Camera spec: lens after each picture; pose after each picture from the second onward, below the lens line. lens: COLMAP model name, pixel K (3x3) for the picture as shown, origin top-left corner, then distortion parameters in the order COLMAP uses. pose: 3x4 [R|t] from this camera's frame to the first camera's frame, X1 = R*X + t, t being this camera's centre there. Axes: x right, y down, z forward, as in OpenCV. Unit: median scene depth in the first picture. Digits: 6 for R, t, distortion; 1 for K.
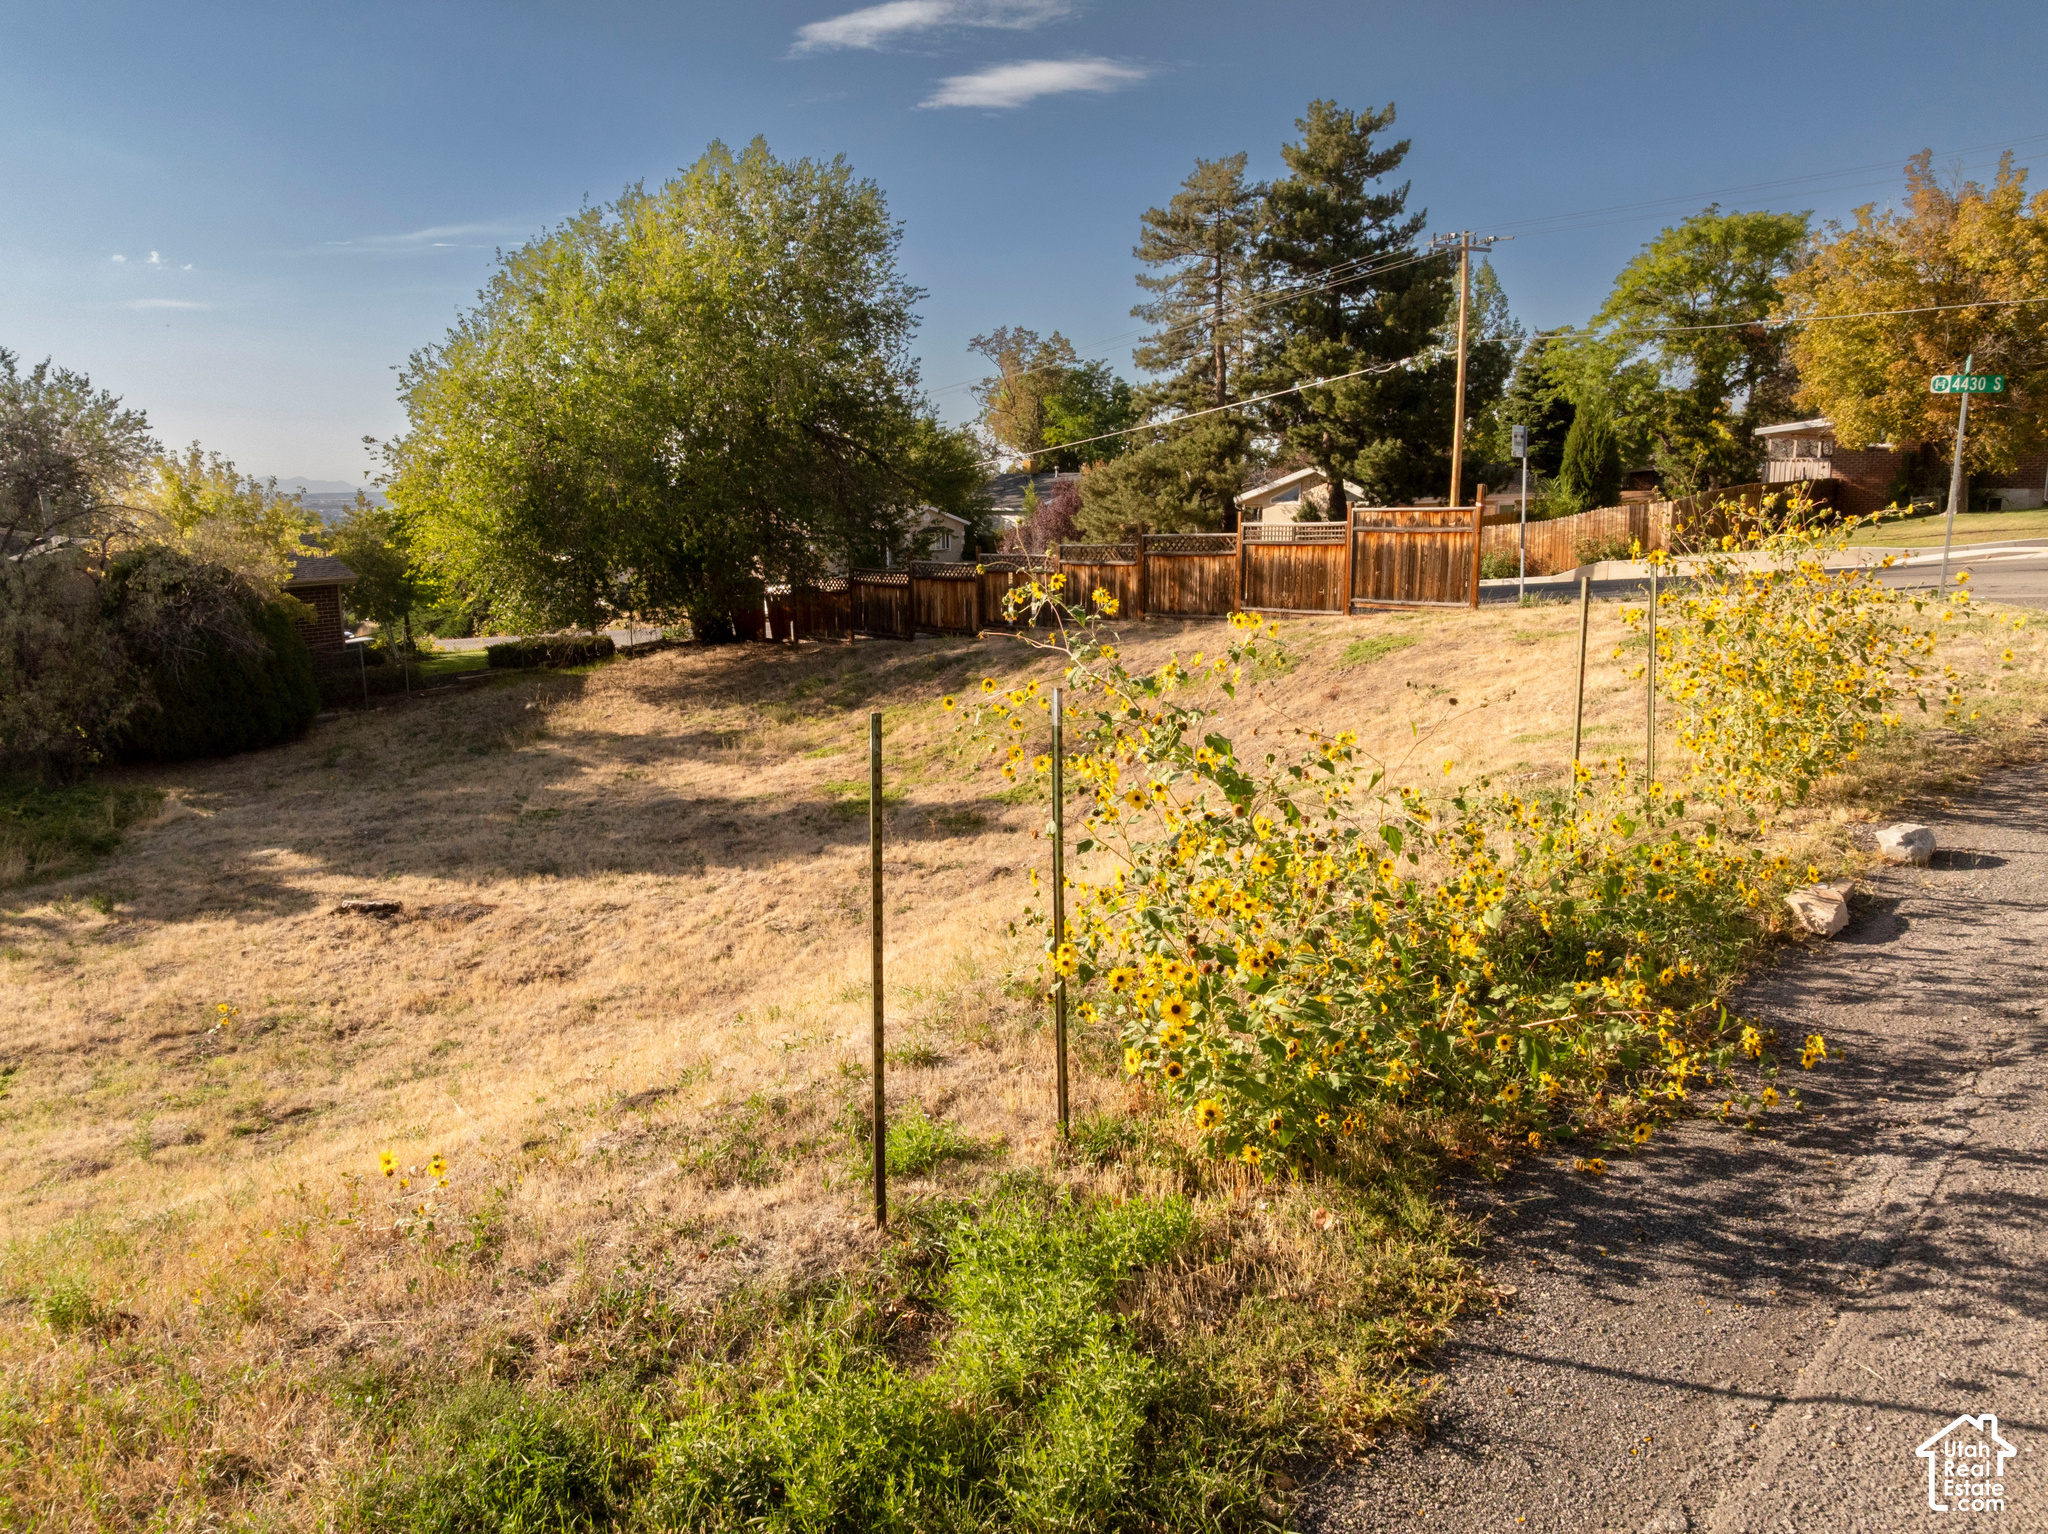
lens RADIAL K [[1435.6, 0, 1019.3], [0, 1435.6, 768.1], [0, 0, 1]] dist [-0.045159, 0.019699]
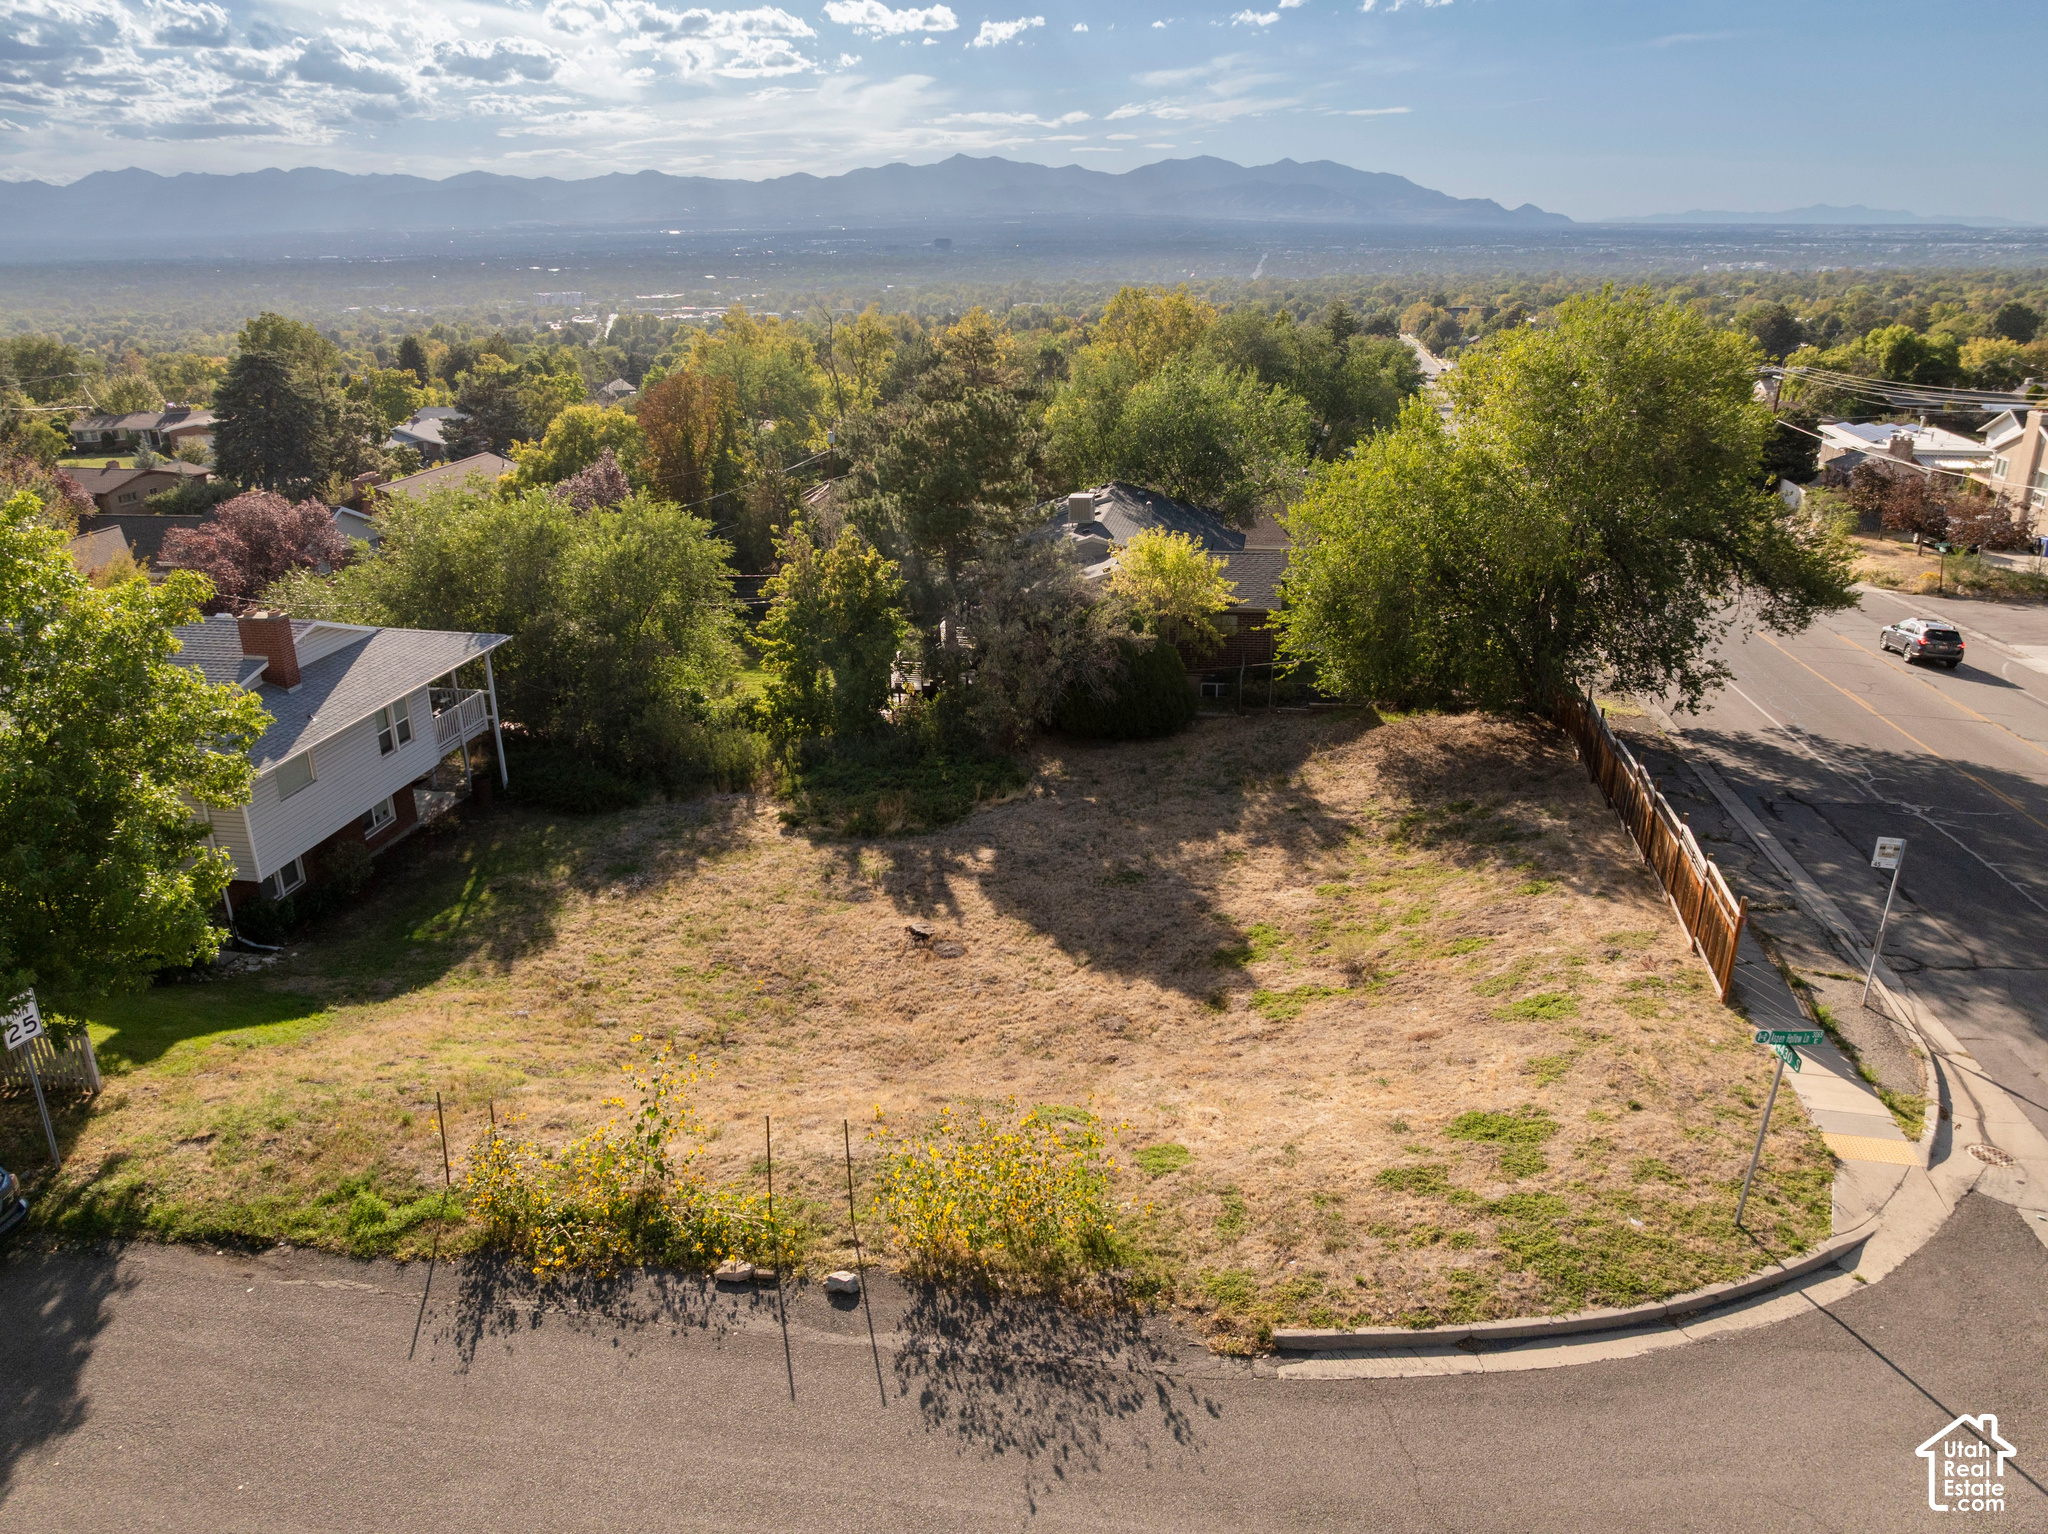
lens RADIAL K [[1435.6, 0, 1013.3], [0, 1435.6, 772.7], [0, 0, 1]] dist [-0.045159, 0.019699]
pose [[0.541646, 0.301390, -0.784718, 1.424019], [-0.148346, 0.953135, 0.263680, -0.842009], [0.827413, -0.026412, 0.560972, -0.025191]]
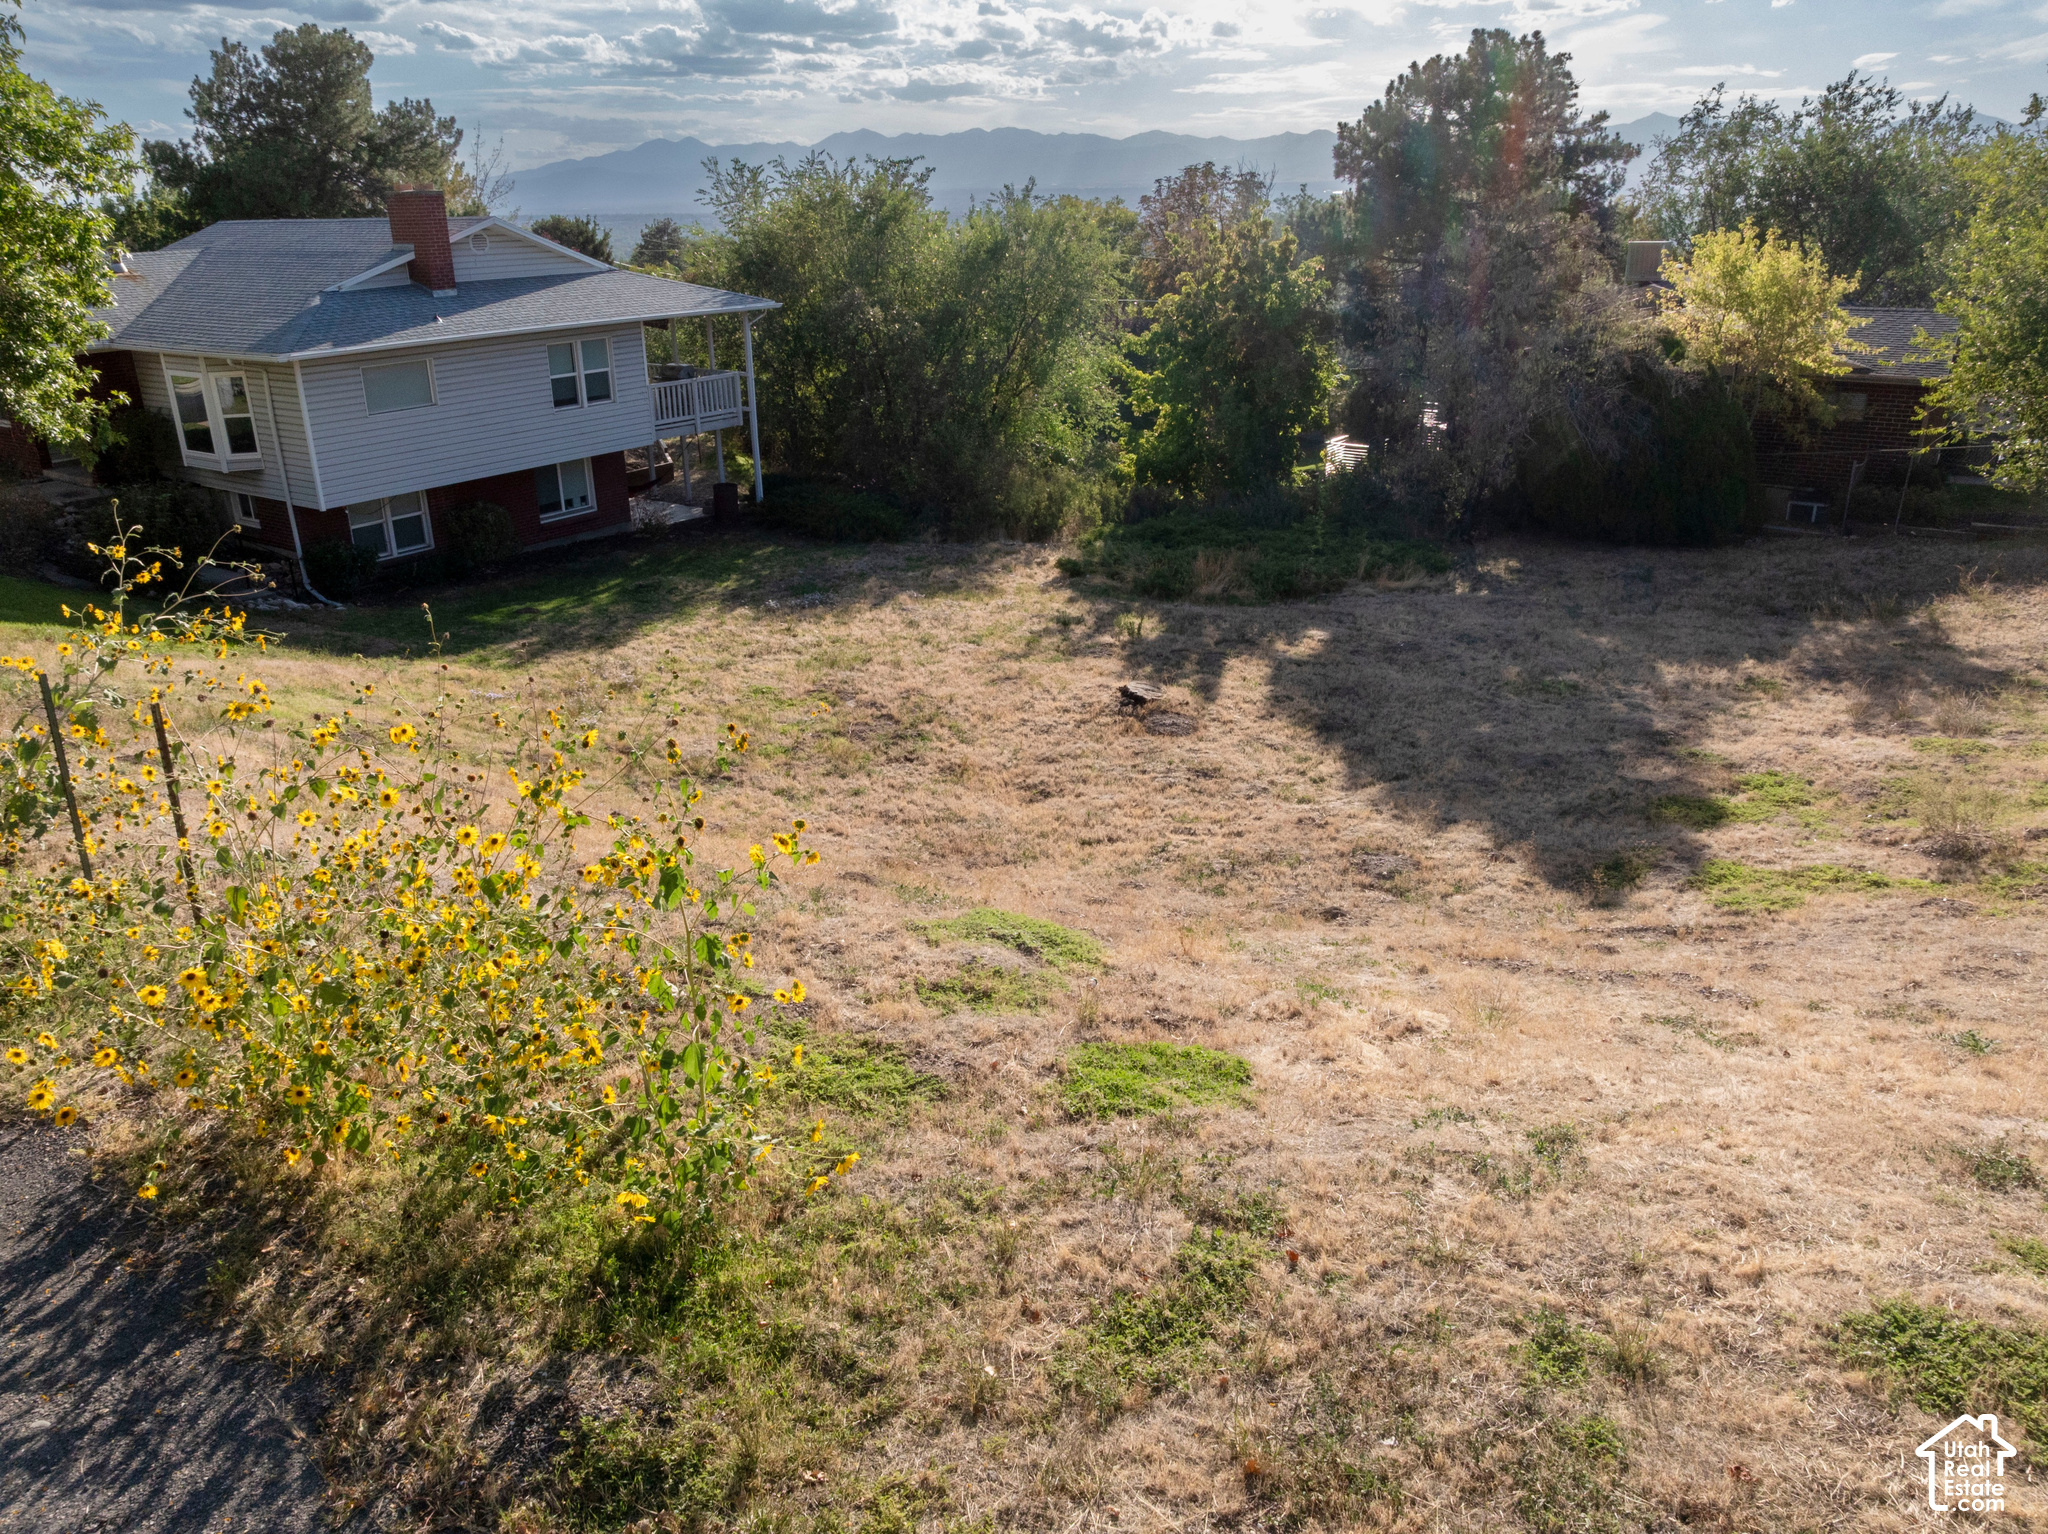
lens RADIAL K [[1435.6, 0, 1025.5], [0, 1435.6, 774.0], [0, 0, 1]] dist [-0.045159, 0.019699]
pose [[0.150150, 0.374899, -0.914825, 0.812726], [-0.175147, 0.920766, 0.348587, -0.303771], [0.973025, 0.107889, 0.203916, 0.847590]]
